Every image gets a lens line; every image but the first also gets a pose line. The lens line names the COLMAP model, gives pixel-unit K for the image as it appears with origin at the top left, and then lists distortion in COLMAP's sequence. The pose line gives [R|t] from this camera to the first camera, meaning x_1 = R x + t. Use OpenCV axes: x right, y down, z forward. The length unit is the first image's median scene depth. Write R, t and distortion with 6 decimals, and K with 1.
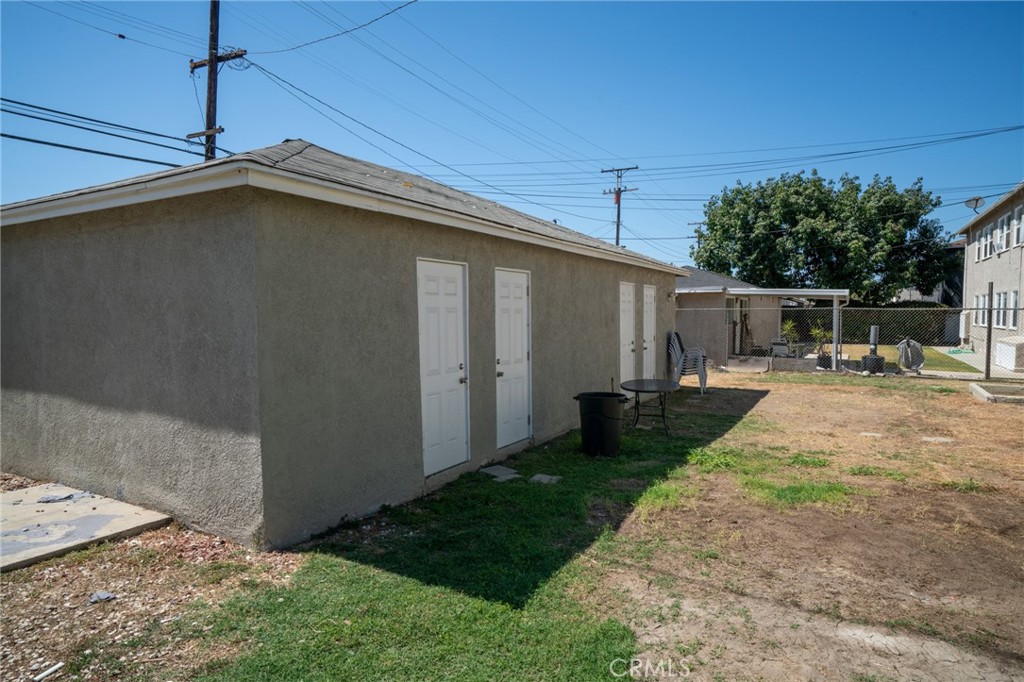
lens RADIAL K [[603.4, 0, 512.0], [0, 603.4, 341.0], [0, 0, 1]] dist [-0.000425, 0.000119]
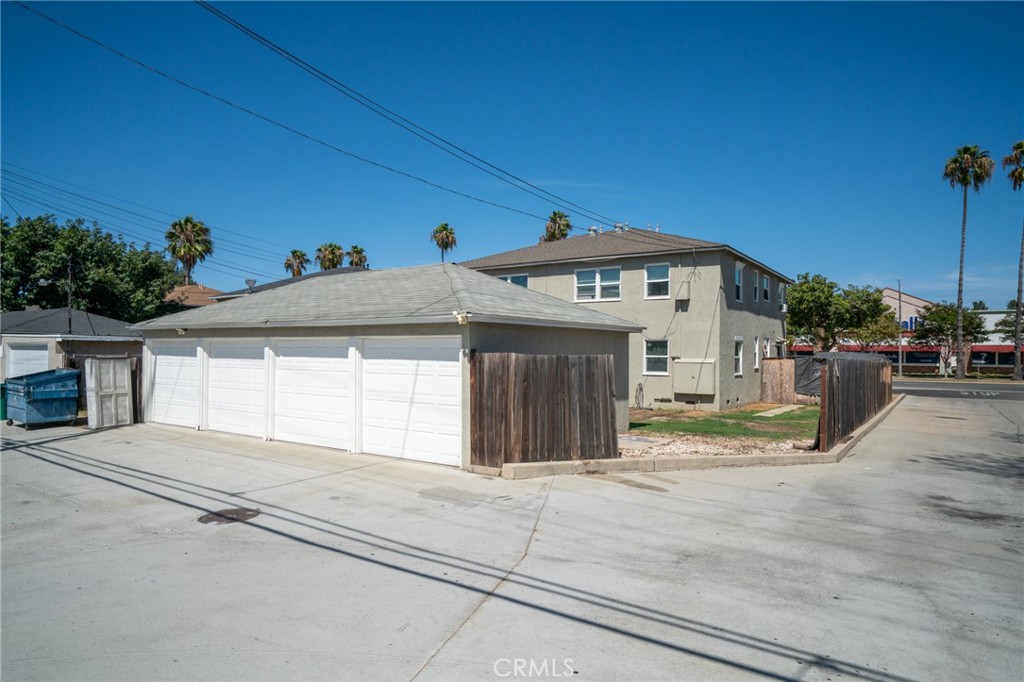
lens RADIAL K [[616.4, 0, 512.0], [0, 616.4, 341.0], [0, 0, 1]] dist [-0.023326, 0.001175]
pose [[0.085434, 0.025129, 0.996027, -3.081992], [0.029969, 0.999165, -0.027779, -0.109098], [-0.995893, 0.032223, 0.084609, 0.978949]]
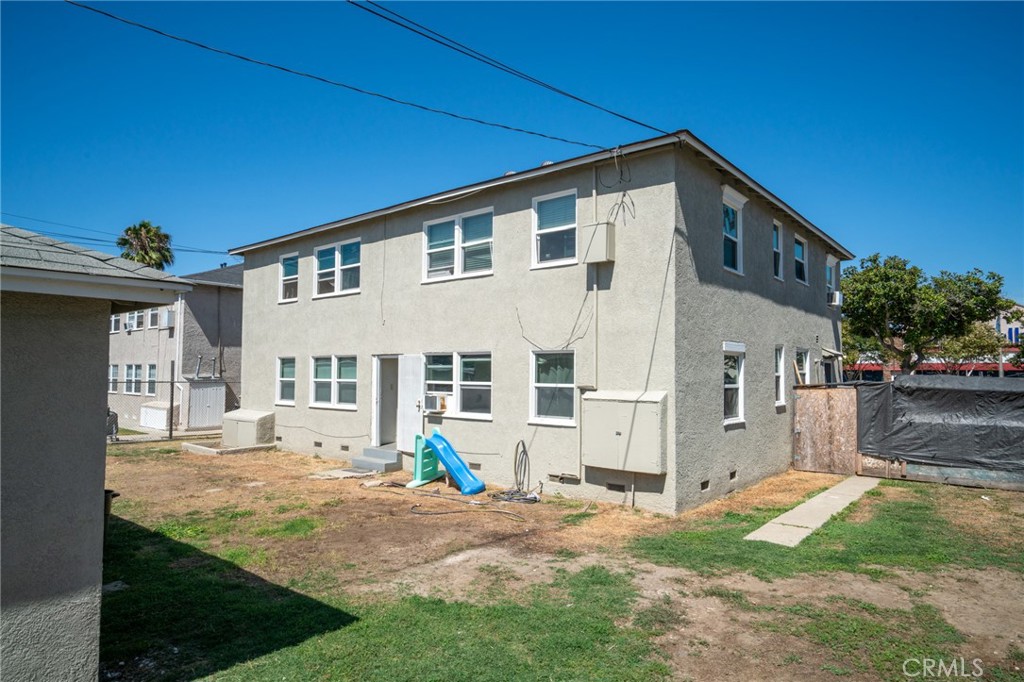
lens RADIAL K [[618.9, 0, 512.0], [0, 618.9, 341.0], [0, 0, 1]] dist [0.003214, 0.001034]
pose [[0.164185, 0.056561, 0.984807, -1.189807], [0.032202, 0.997515, -0.062660, -0.112963], [-0.985904, 0.042000, 0.161956, 0.284567]]
